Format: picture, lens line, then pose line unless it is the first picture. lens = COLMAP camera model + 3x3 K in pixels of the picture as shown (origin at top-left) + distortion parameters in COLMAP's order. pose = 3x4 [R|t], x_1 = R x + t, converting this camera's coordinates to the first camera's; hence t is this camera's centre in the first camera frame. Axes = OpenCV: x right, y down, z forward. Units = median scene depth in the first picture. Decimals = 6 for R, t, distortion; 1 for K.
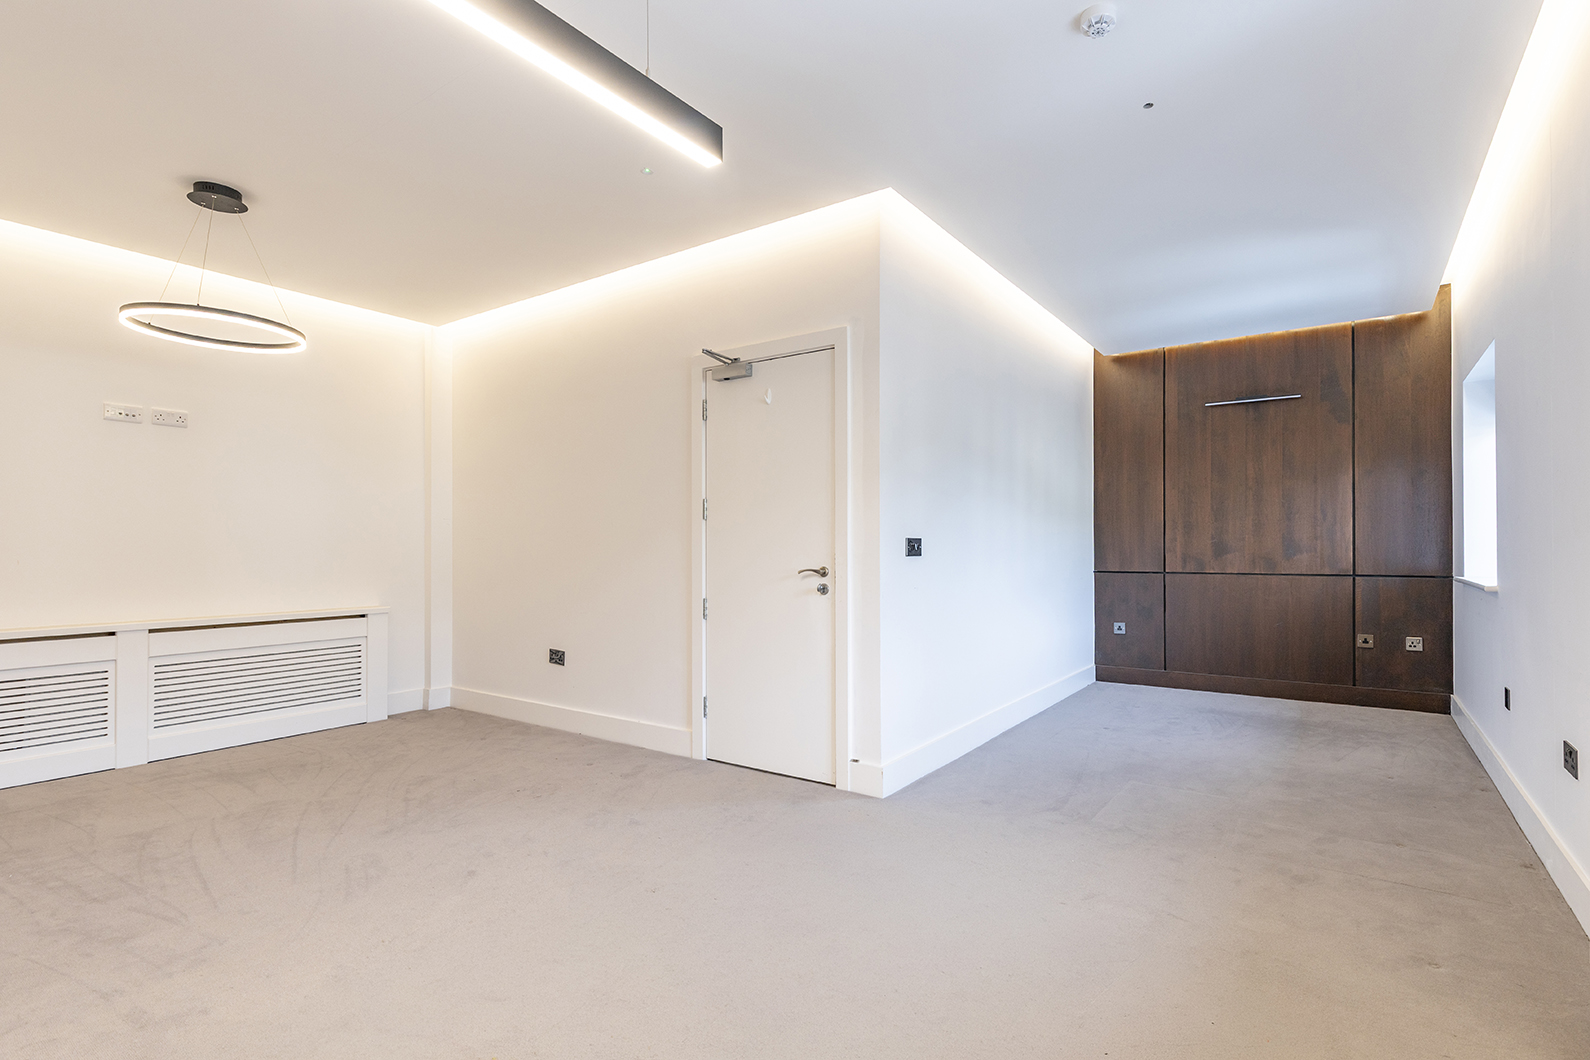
lens RADIAL K [[743.9, 0, 853.1], [0, 743.9, 537.5], [0, 0, 1]] dist [-0.000379, -0.000783]
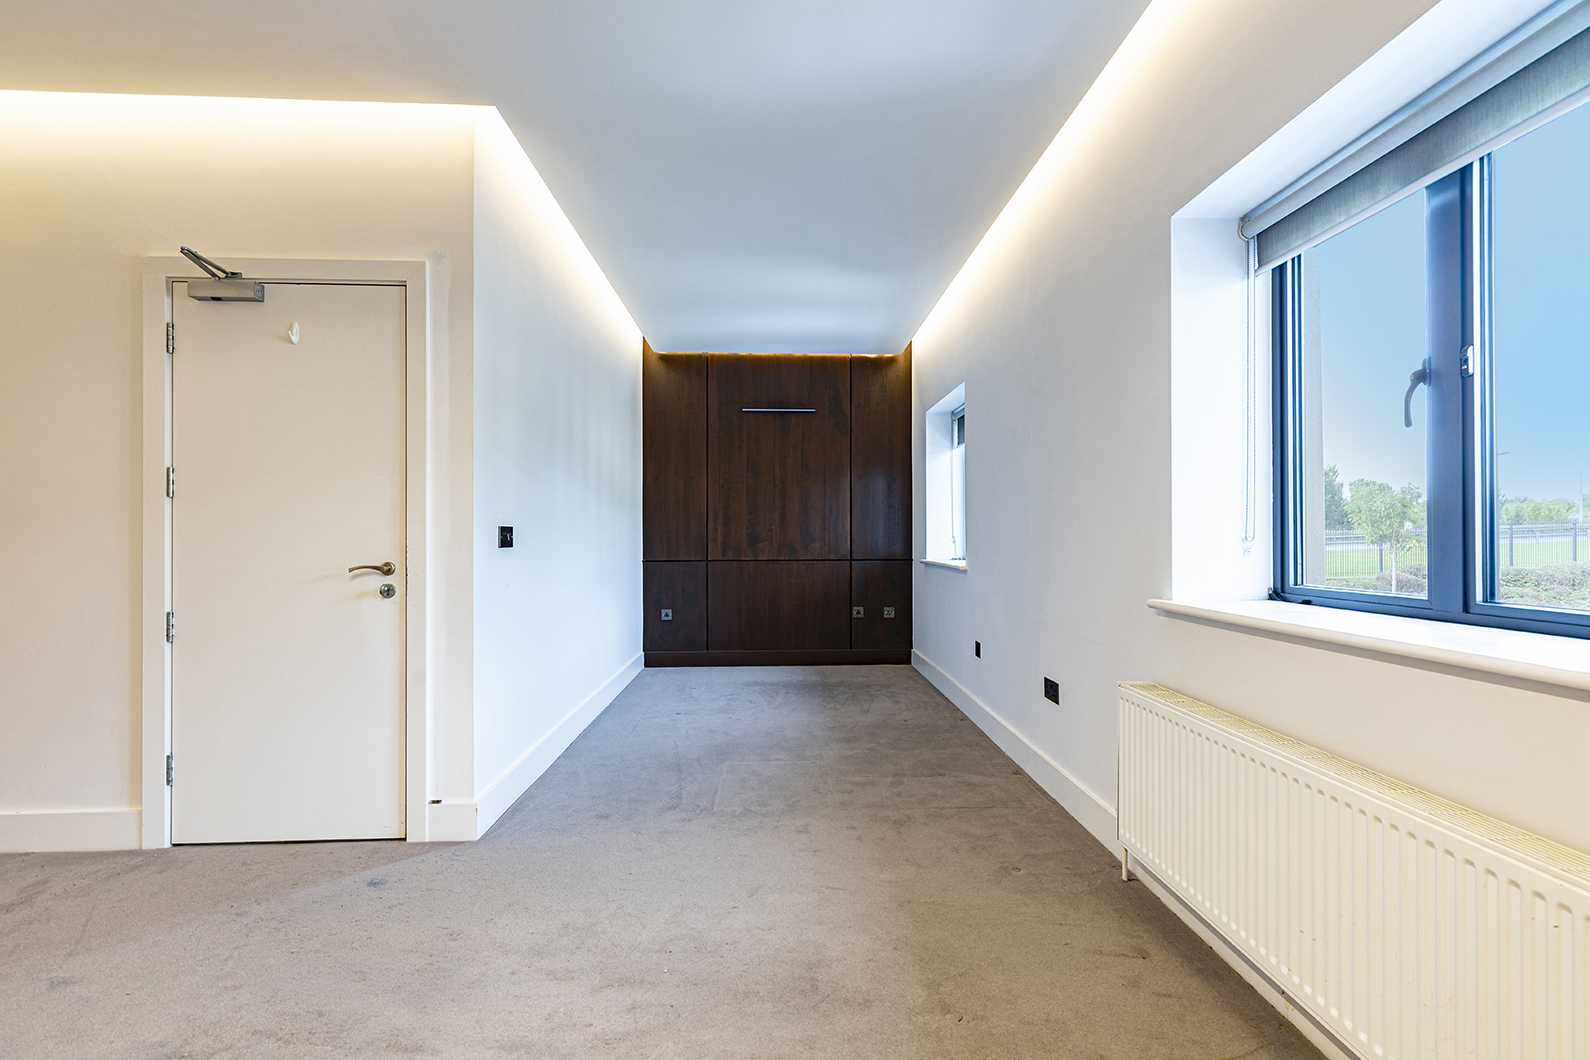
lens RADIAL K [[709.9, 0, 804.9], [0, 709.9, 529.5], [0, 0, 1]] dist [0.004600, -0.000618]
pose [[0.809898, 0.005634, 0.586544, -0.109523], [-0.006633, 0.999978, -0.000446, 0.002045], [-0.586533, -0.003529, 0.809917, 0.121455]]
